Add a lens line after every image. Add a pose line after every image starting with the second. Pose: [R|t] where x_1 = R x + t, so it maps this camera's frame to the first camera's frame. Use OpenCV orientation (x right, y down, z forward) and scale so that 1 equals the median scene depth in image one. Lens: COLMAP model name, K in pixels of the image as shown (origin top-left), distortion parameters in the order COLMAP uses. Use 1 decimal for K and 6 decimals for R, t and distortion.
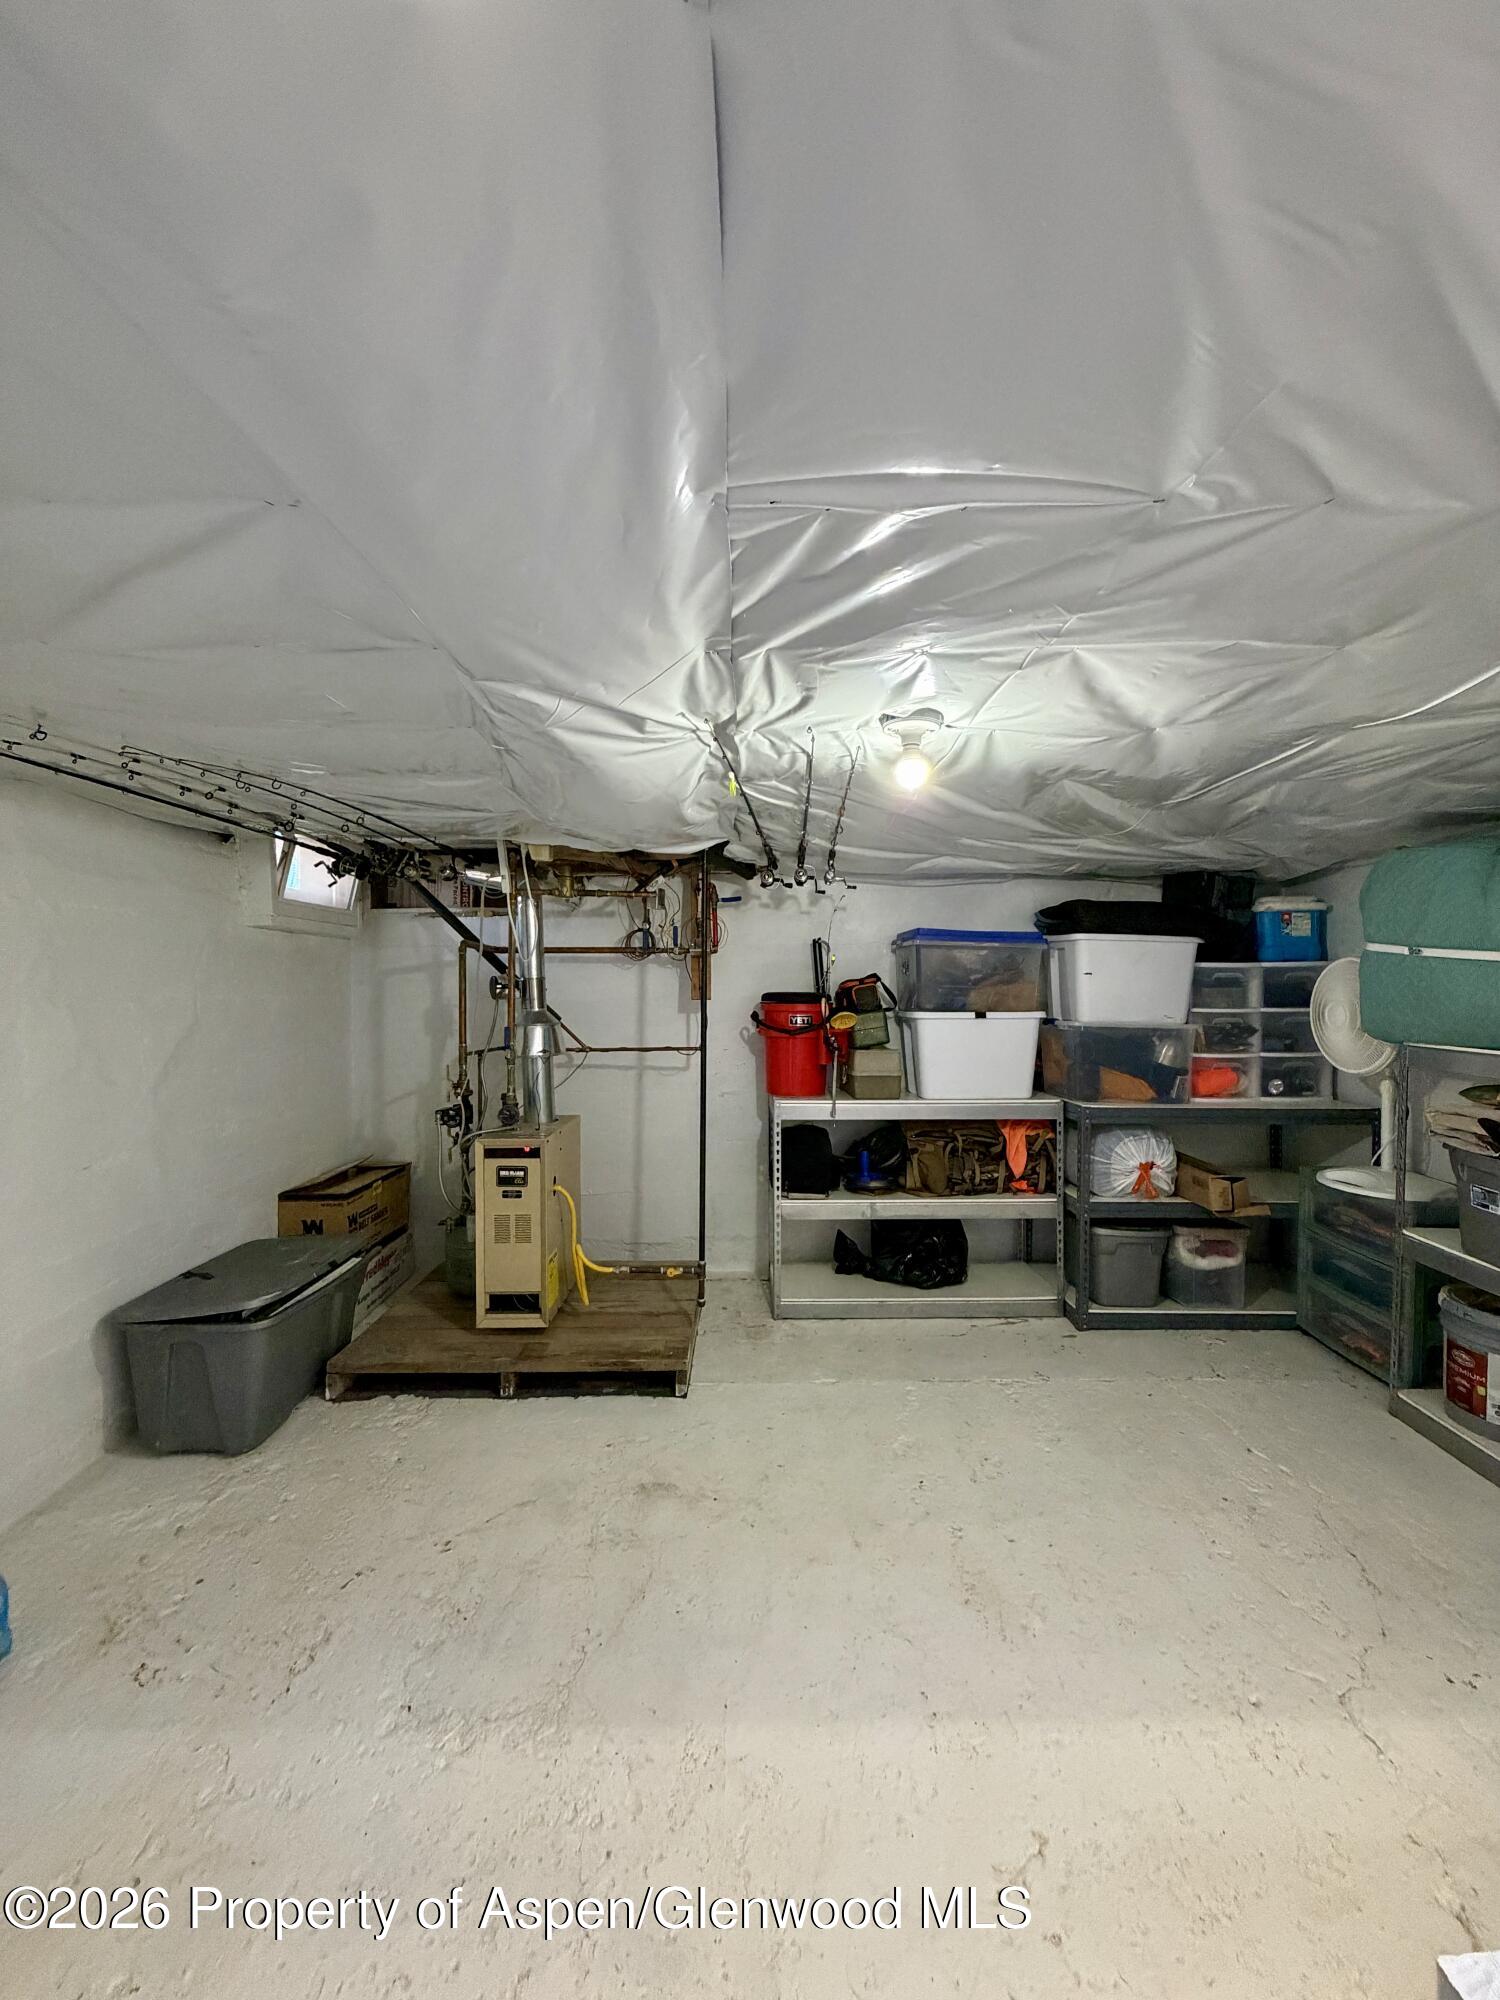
lens RADIAL K [[801.8, 0, 753.8], [0, 801.8, 1000.4], [0, 0, 1]] dist [0.002044, 0.000087]
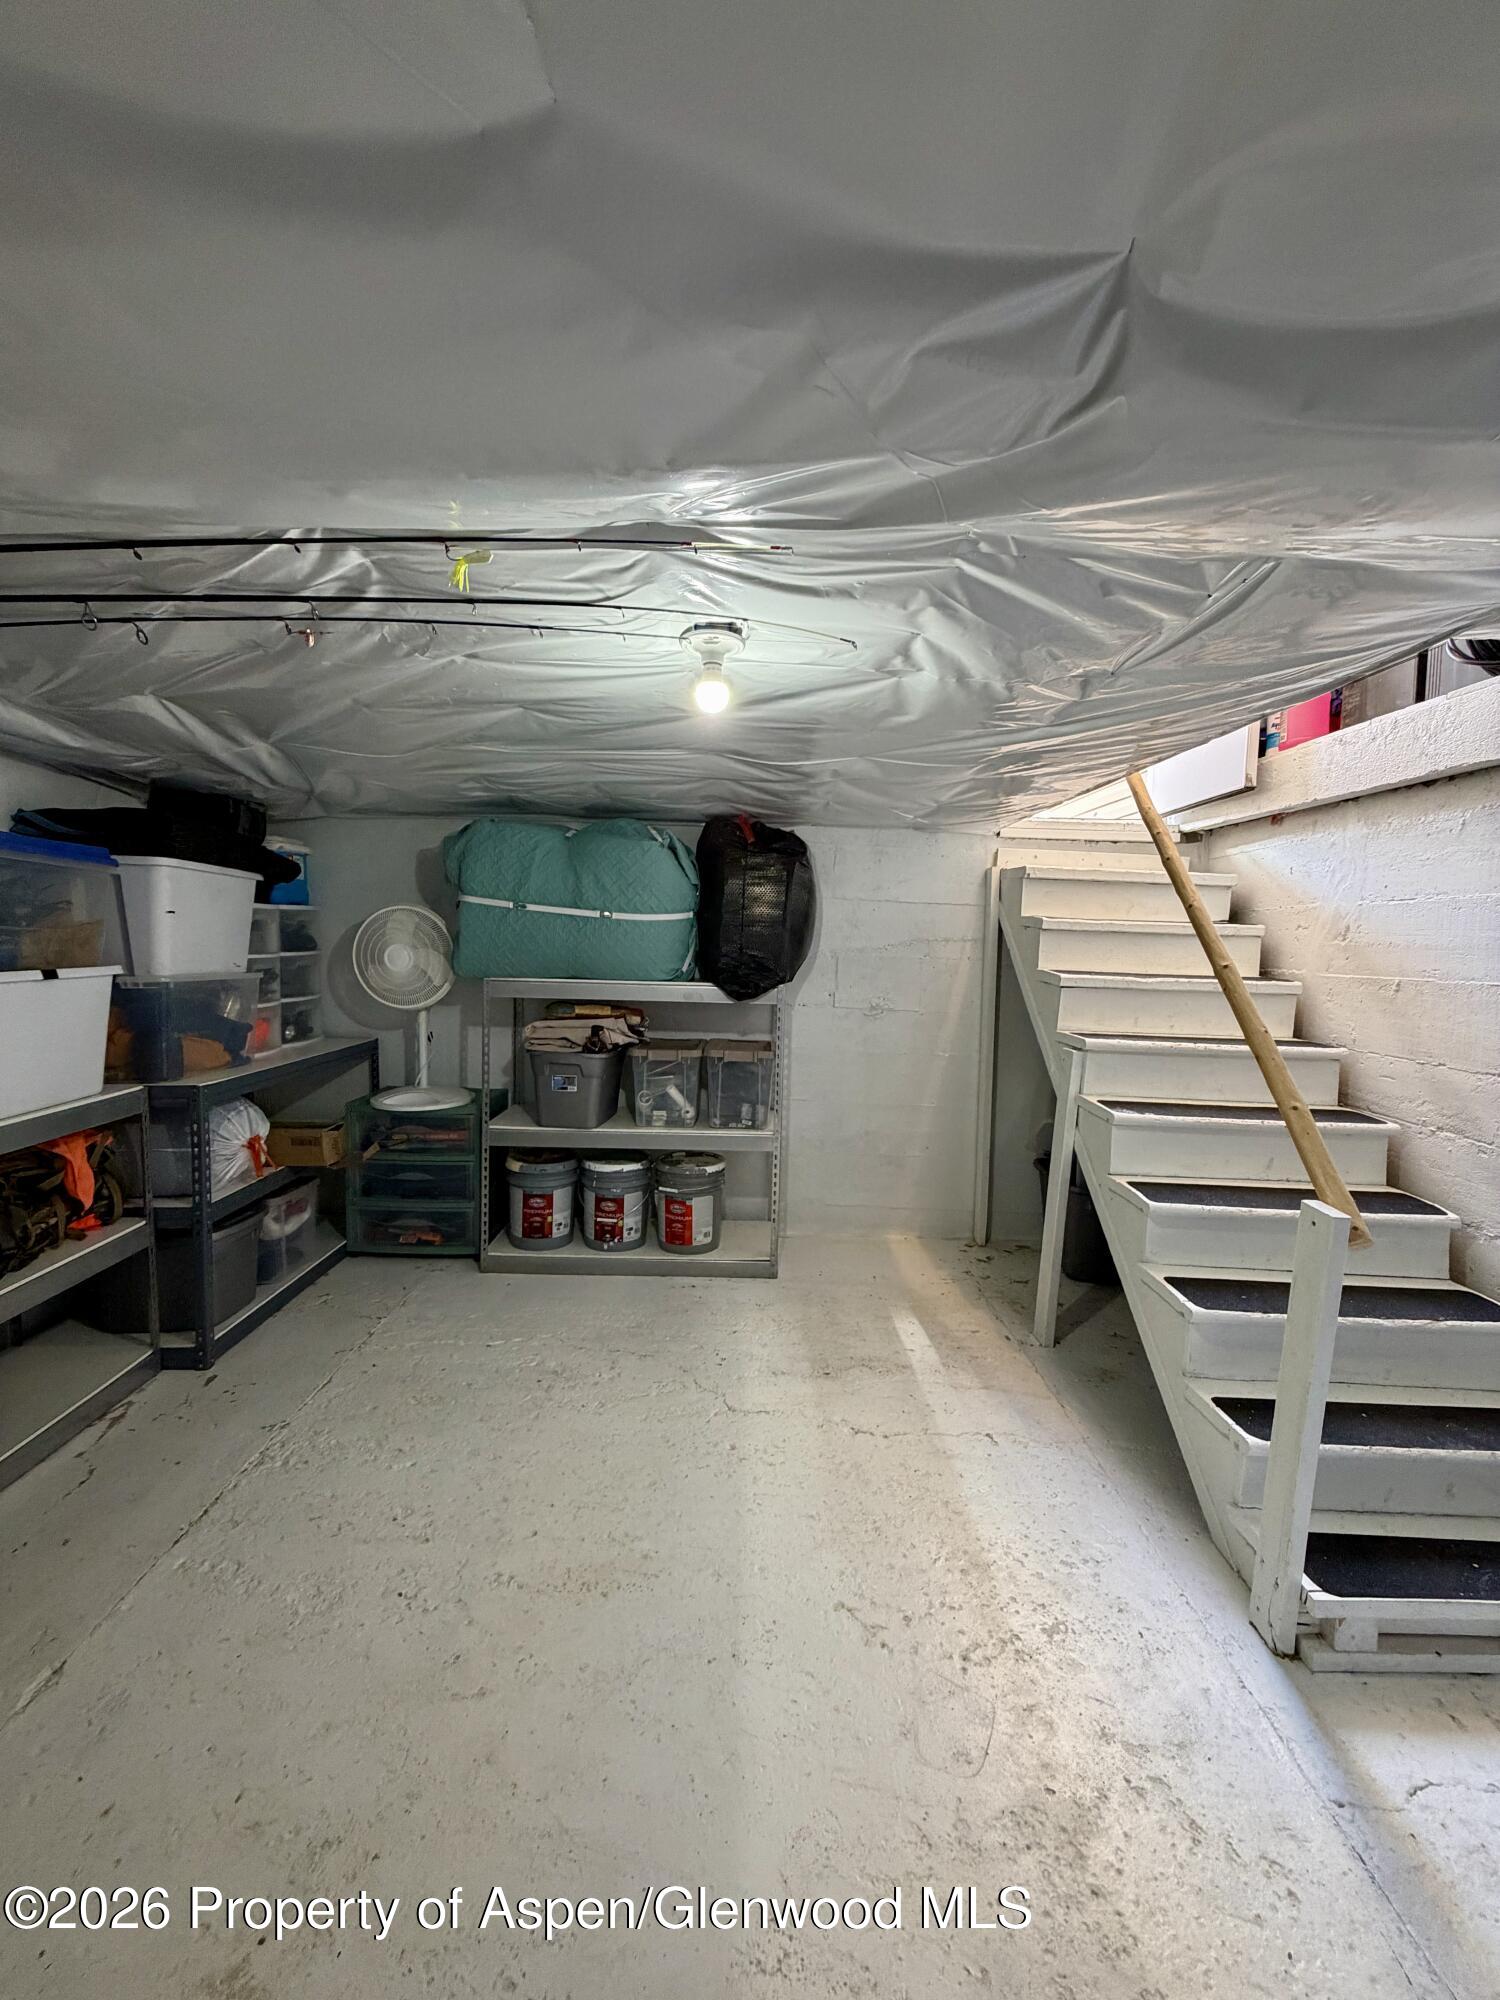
lens RADIAL K [[801.8, 0, 746.2], [0, 801.8, 998.4], [0, 0, 1]] dist [0.002044, 0.000087]
pose [[0.008513, -0.078968, 0.996841, -0.335997], [0.002917, 0.996875, 0.078946, -0.010325], [-0.999960, 0.002235, 0.008717, 0.451514]]
